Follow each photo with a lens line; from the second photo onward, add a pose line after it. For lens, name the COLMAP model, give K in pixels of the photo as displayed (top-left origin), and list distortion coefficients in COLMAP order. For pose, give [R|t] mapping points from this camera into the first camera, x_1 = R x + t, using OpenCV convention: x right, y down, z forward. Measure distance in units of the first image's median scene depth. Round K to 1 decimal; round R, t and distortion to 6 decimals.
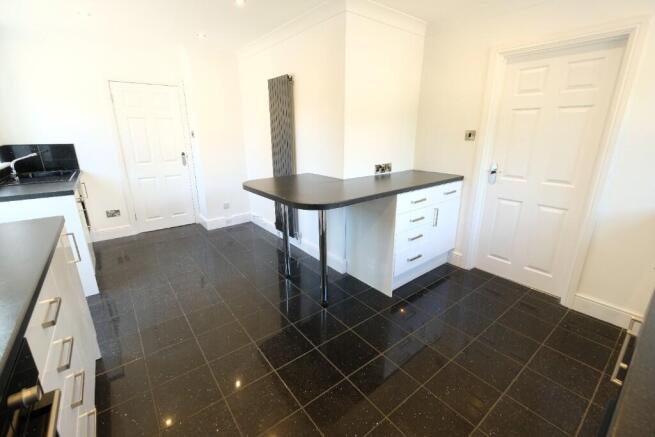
lens RADIAL K [[288.8, 0, 327.7], [0, 288.8, 218.8], [0, 0, 1]] dist [0.002336, 0.000990]
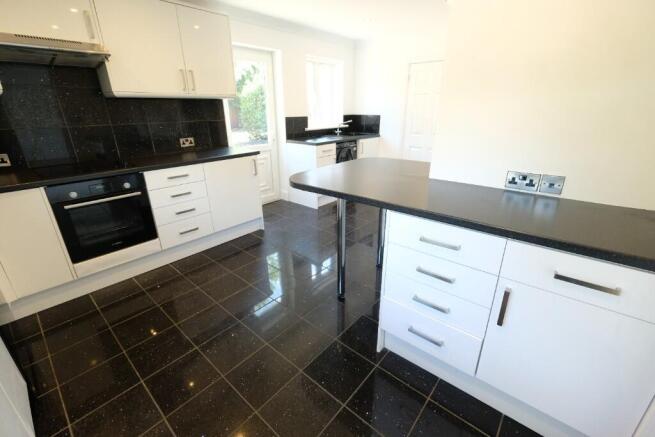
lens RADIAL K [[288.8, 0, 324.6], [0, 288.8, 216.6], [0, 0, 1]] dist [0.002336, 0.000990]
pose [[0.187758, 0.342870, -0.920428, 0.724217], [-0.272402, 0.918512, 0.286590, -0.195657], [0.943687, 0.196917, 0.265856, 0.626393]]
